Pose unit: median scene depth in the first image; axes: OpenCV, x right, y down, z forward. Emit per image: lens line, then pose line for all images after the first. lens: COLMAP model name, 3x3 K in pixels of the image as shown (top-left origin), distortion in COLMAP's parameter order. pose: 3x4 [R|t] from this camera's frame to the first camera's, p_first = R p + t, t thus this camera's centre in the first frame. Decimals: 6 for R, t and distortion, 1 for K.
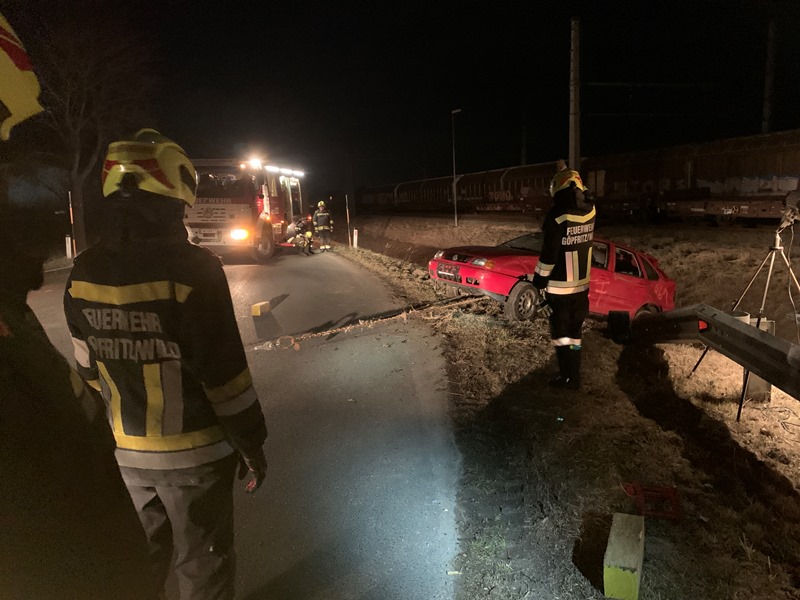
lens RADIAL K [[613.3, 0, 405.4], [0, 613.3, 293.3], [0, 0, 1]] dist [0.048005, -0.045514]
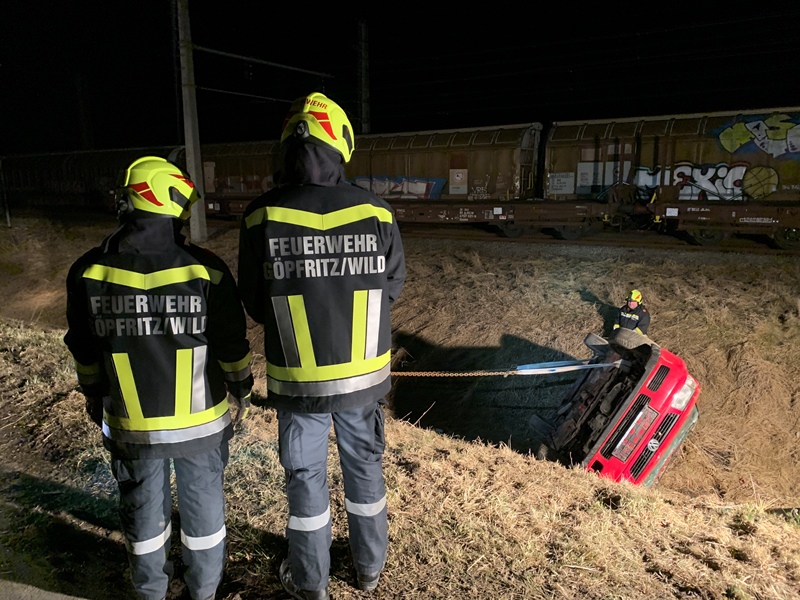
lens RADIAL K [[613.3, 0, 404.3], [0, 613.3, 315.2], [0, 0, 1]] dist [0.048005, -0.045514]
pose [[0.784400, -0.092665, 0.613294, -0.028212], [0.067772, 0.995662, 0.063758, -0.041019], [-0.616541, -0.008447, 0.787277, 0.275086]]
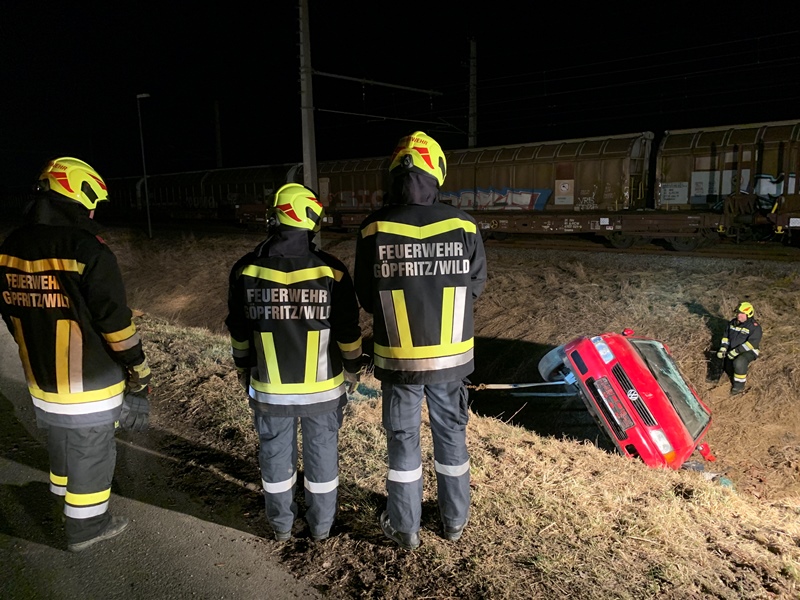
lens RADIAL K [[613.3, 0, 403.7], [0, 613.3, 302.3], [0, 0, 1]] dist [0.048005, -0.045514]
pose [[0.878042, -0.053829, 0.475546, -0.036020], [0.052977, 0.998480, 0.015207, -0.039359], [-0.475642, 0.011841, 0.879559, 0.260118]]
